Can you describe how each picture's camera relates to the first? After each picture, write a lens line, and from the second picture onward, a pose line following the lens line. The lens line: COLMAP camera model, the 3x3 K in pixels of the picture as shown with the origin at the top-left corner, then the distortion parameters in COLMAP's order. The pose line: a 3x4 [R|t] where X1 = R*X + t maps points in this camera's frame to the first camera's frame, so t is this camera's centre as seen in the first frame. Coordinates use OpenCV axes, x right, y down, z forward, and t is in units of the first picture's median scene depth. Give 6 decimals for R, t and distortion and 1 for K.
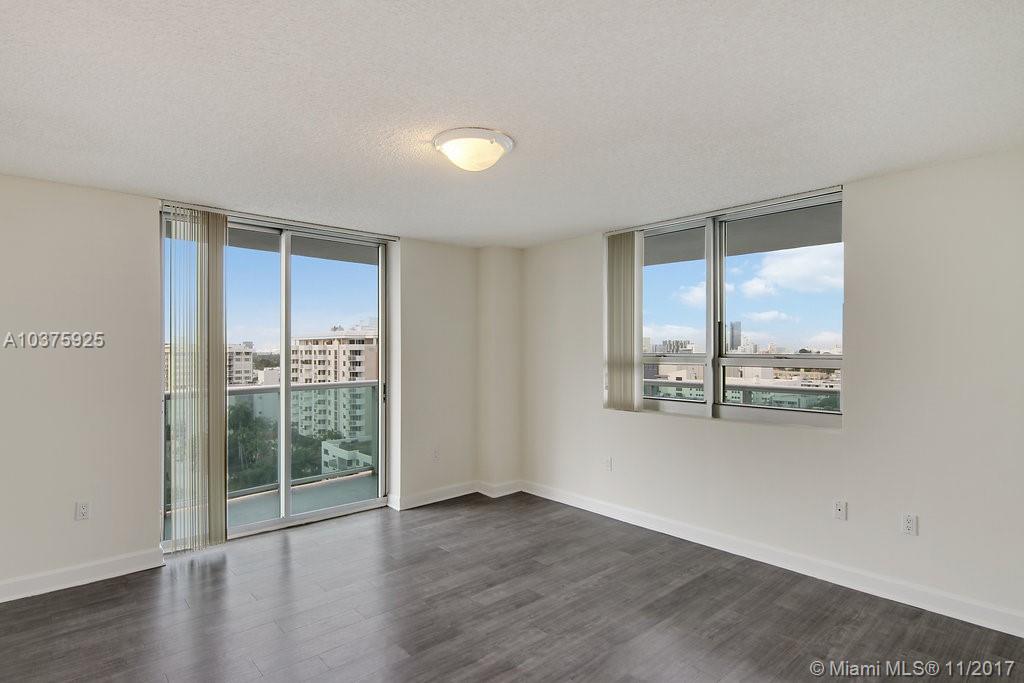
lens RADIAL K [[528.7, 0, 495.4], [0, 528.7, 344.2], [0, 0, 1]] dist [-0.002523, -0.000528]
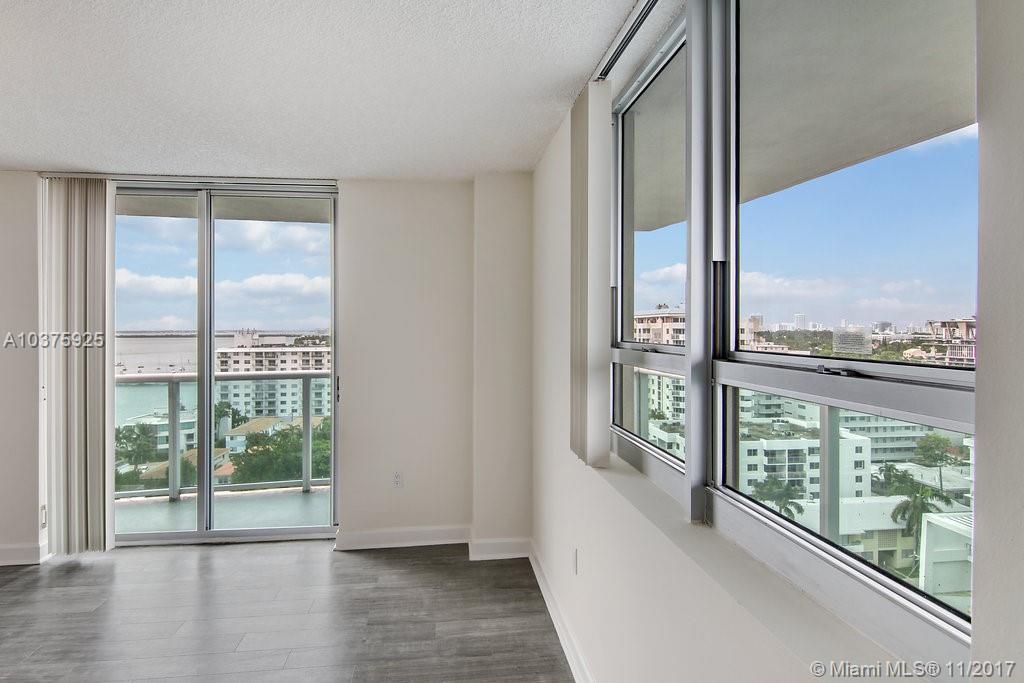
lens RADIAL K [[533.9, 0, 504.5], [0, 533.9, 326.1], [0, 0, 1]] dist [-0.004698, -0.001461]
pose [[0.827518, -0.000498, -0.561439, 0.371462], [0.004283, 0.999976, 0.005426, -0.000442], [0.561423, -0.006895, 0.827500, 0.449571]]
